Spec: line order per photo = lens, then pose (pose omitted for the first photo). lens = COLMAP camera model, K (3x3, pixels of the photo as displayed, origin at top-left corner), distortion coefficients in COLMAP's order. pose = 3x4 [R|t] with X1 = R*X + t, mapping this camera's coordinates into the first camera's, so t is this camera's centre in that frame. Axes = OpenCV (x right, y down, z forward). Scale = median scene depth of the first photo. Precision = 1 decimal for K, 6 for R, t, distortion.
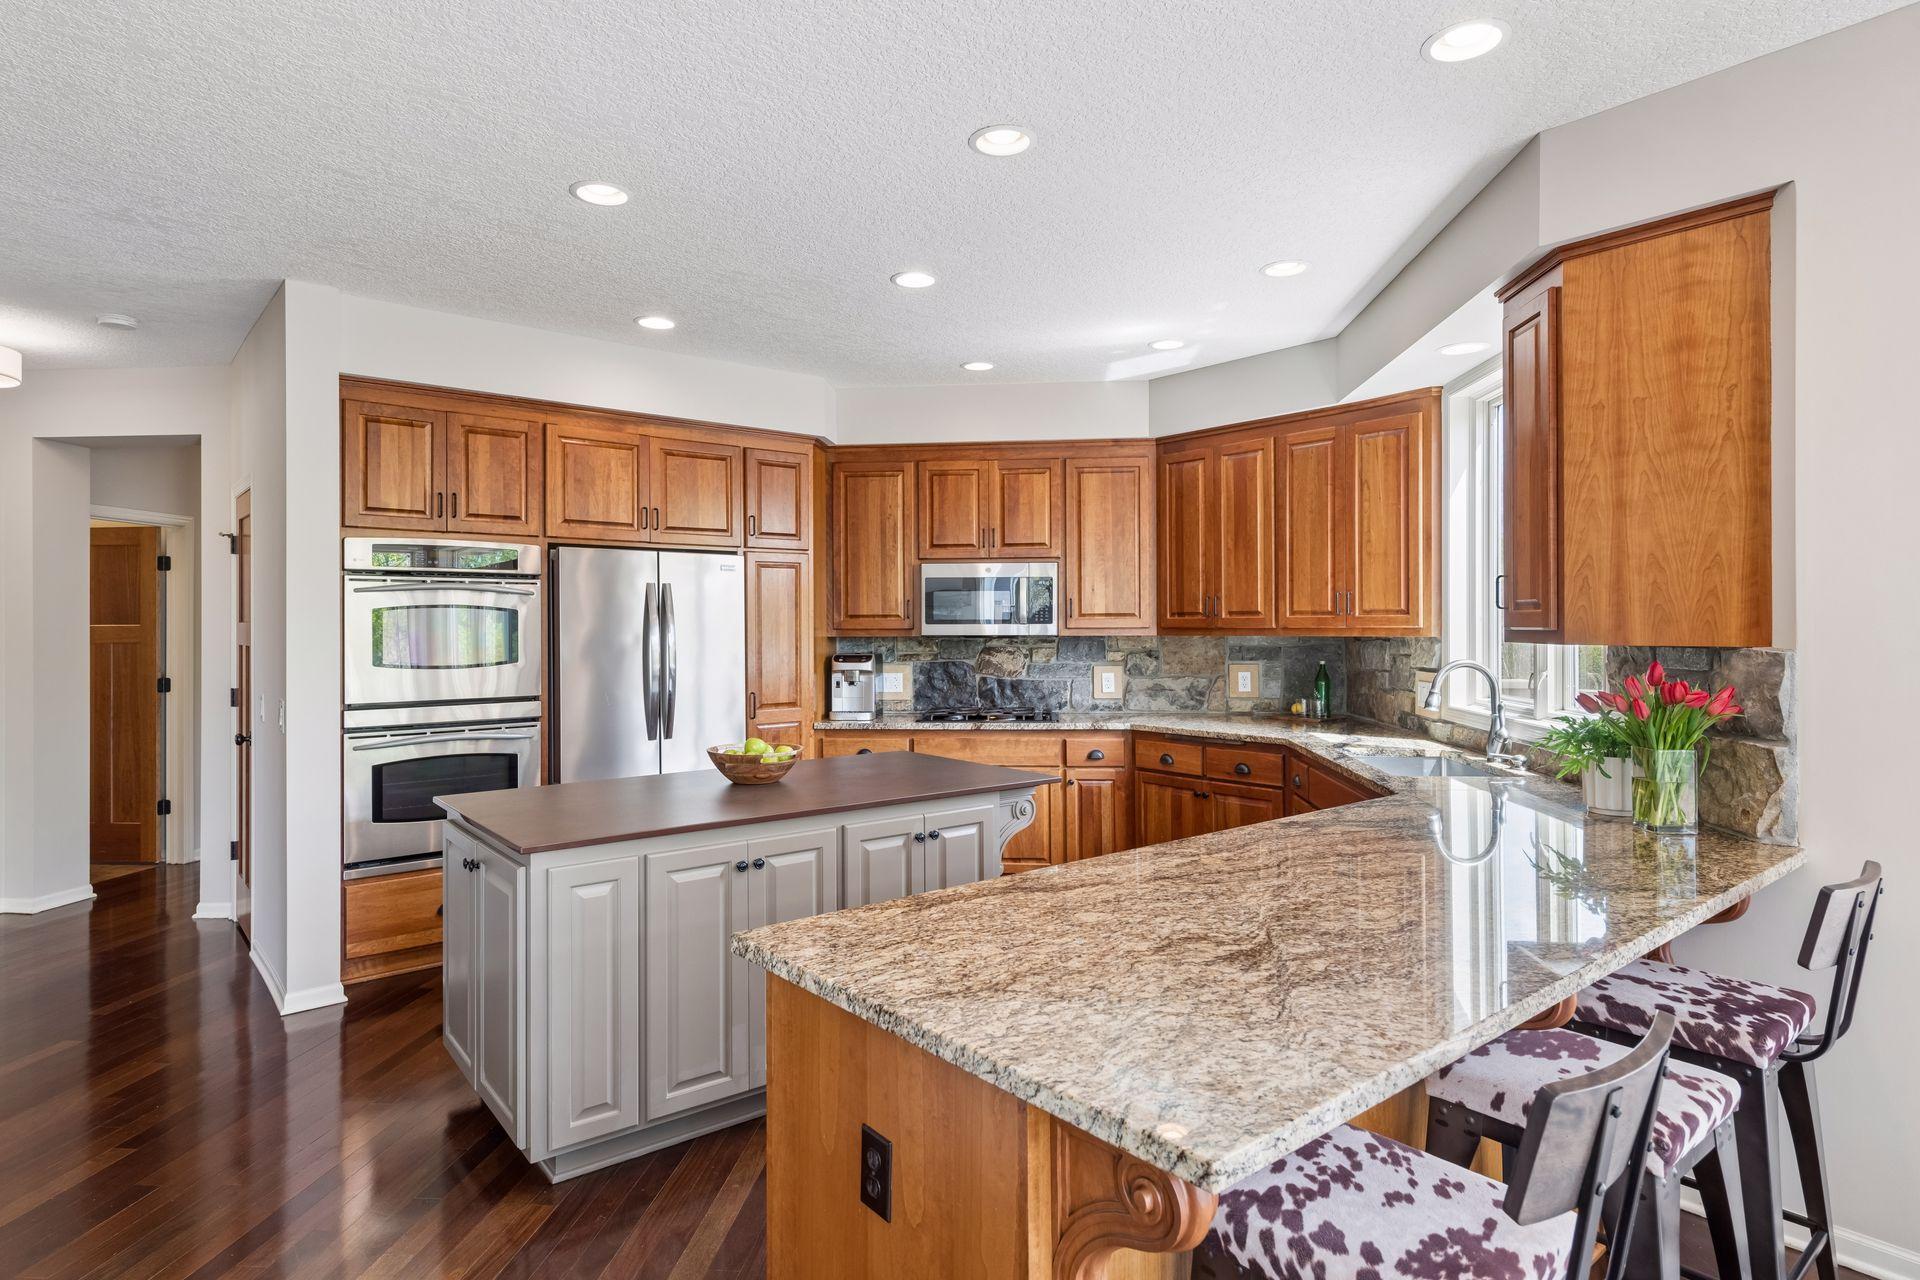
lens RADIAL K [[1042.6, 0, 954.6], [0, 1042.6, 612.5], [0, 0, 1]] dist [0.014321, -0.000497]
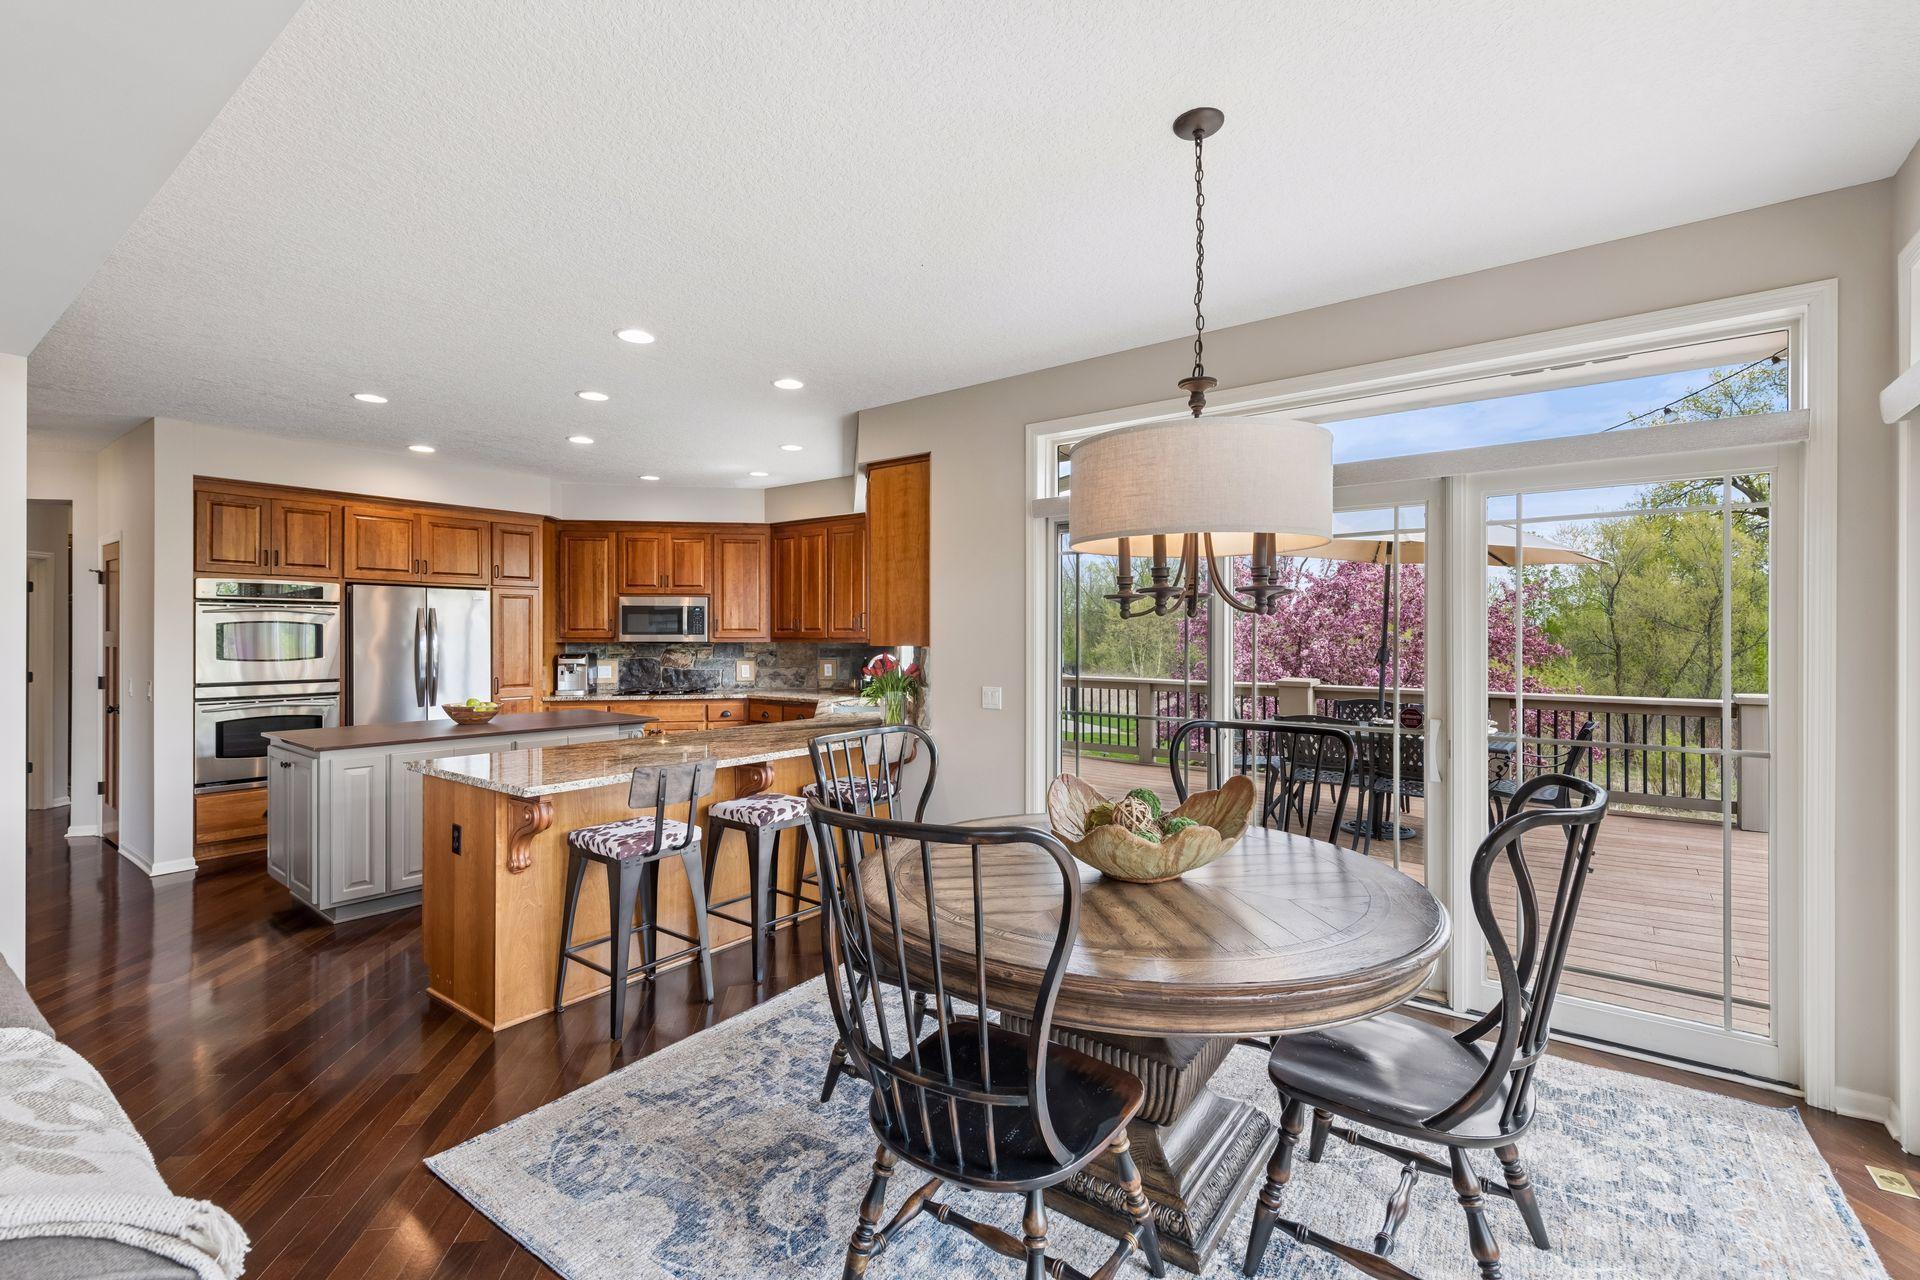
lens RADIAL K [[824.1, 0, 959.6], [0, 824.1, 630.3], [0, 0, 1]] dist [-0.000828, -0.000301]
pose [[0.970297, 0.006122, 0.241841, 0.188210], [-0.007396, 0.999963, 0.004362, -0.005355], [-0.241805, -0.006021, 0.970306, -0.385879]]
